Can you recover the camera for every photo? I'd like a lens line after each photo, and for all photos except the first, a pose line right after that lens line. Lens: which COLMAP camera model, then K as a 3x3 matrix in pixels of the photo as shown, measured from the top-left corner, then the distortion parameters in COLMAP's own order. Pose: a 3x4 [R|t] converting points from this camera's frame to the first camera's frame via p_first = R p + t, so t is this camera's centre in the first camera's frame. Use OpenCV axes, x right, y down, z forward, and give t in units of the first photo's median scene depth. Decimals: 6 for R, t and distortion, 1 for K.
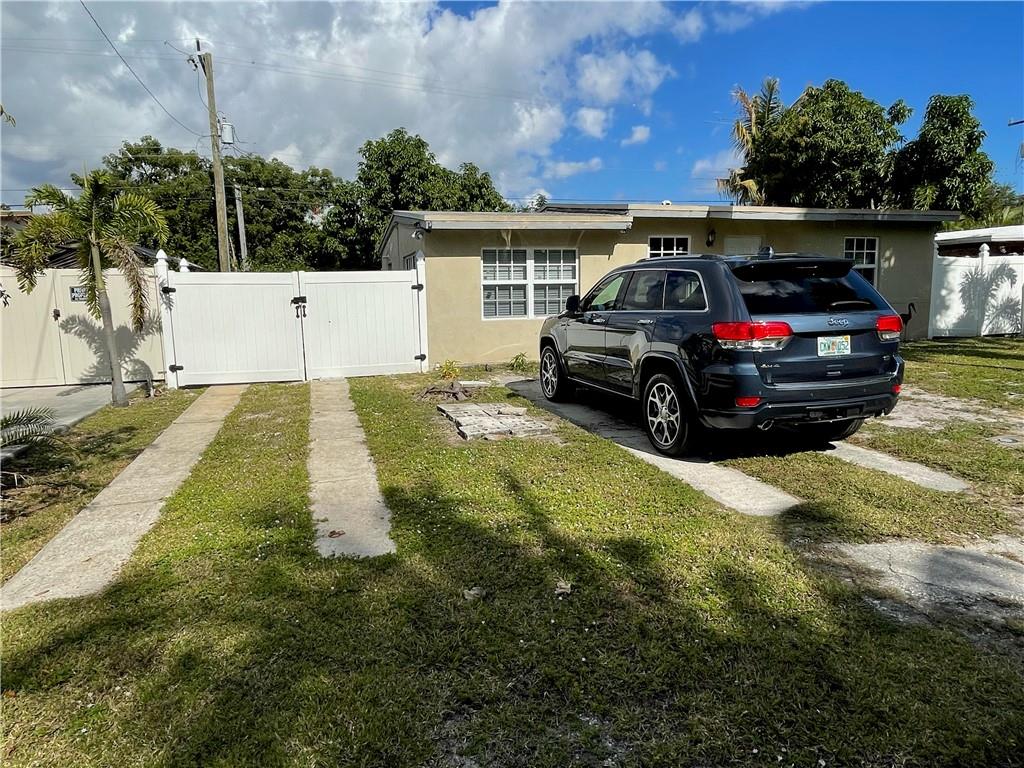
lens RADIAL K [[663.8, 0, 505.5], [0, 663.8, 389.2], [0, 0, 1]] dist [0.003061, -0.021833]
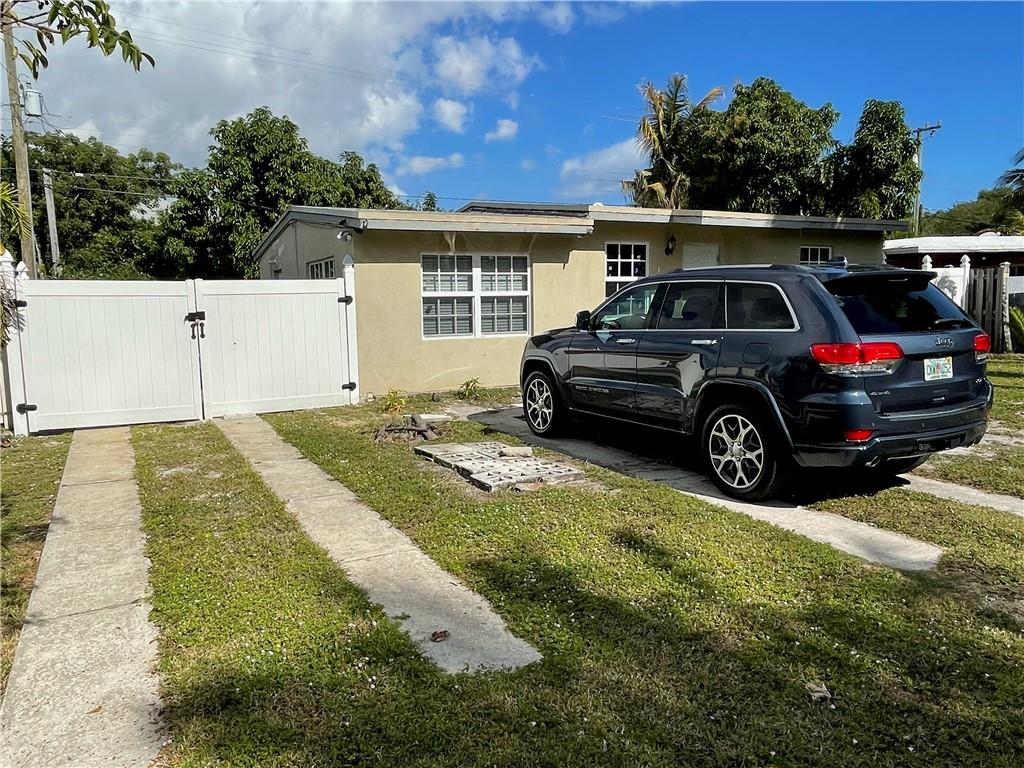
lens RADIAL K [[765.5, 0, 509.3], [0, 765.5, 385.5], [0, 0, 1]] dist [0.000790, -0.011694]
pose [[0.980693, -0.019498, 0.194580, -0.115242], [0.027218, 0.998941, -0.037082, -0.008797], [-0.193651, 0.041663, 0.980185, 0.048478]]
